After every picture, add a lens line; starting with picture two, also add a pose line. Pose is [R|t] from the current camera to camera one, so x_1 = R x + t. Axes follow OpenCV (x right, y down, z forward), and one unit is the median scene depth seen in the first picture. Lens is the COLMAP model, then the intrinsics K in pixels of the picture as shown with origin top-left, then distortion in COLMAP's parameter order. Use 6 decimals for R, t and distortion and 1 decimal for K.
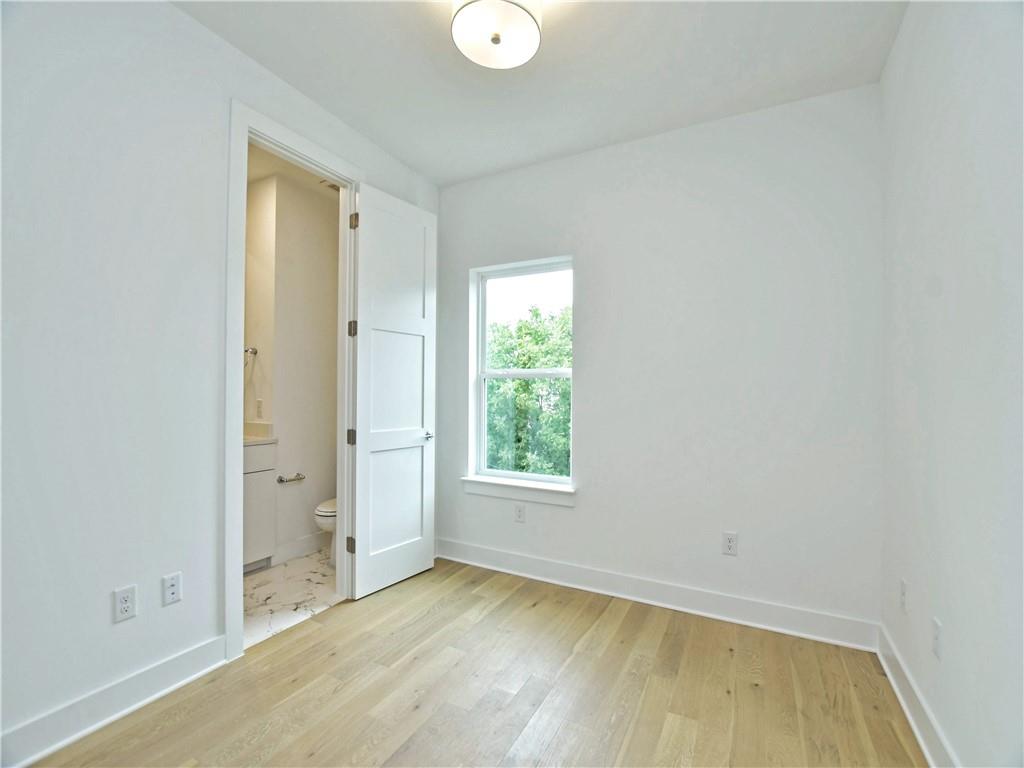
lens RADIAL K [[449.5, 0, 516.0], [0, 449.5, 384.9], [0, 0, 1]] dist [-0.030074, 0.000620]
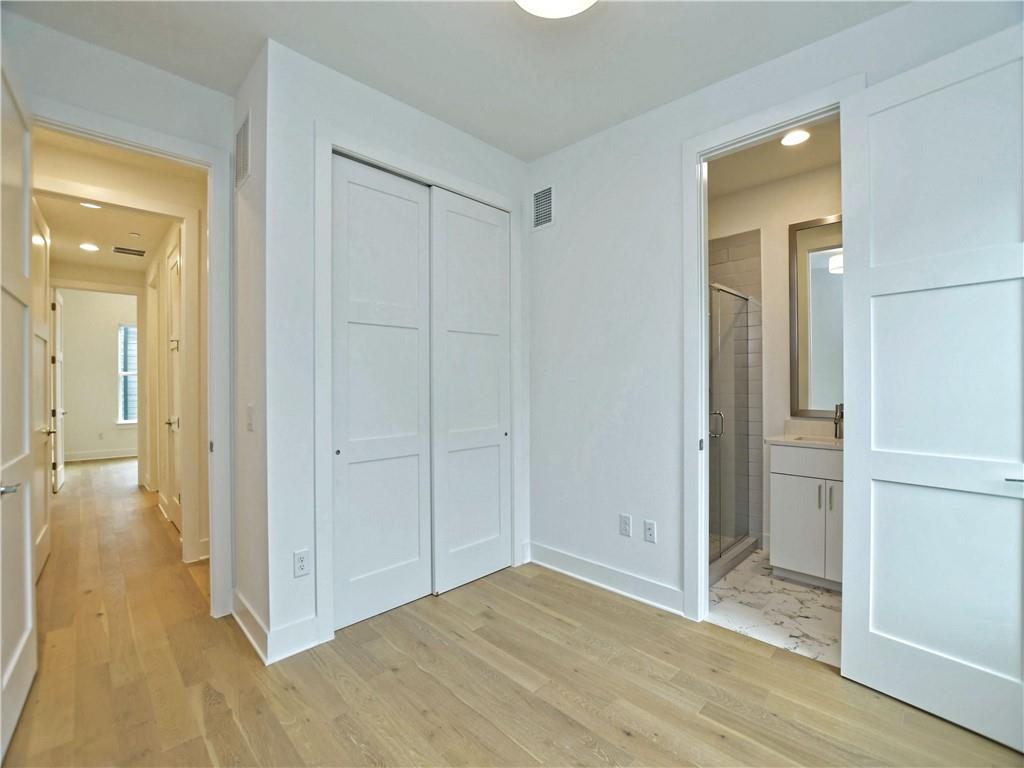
lens RADIAL K [[449.5, 0, 516.0], [0, 449.5, 384.9], [0, 0, 1]] dist [-0.030074, 0.000620]
pose [[-0.308555, -0.010056, -0.951153, 0.640437], [0.018756, 0.999685, -0.016654, 0.013333], [0.951022, -0.022978, -0.308269, 0.951067]]
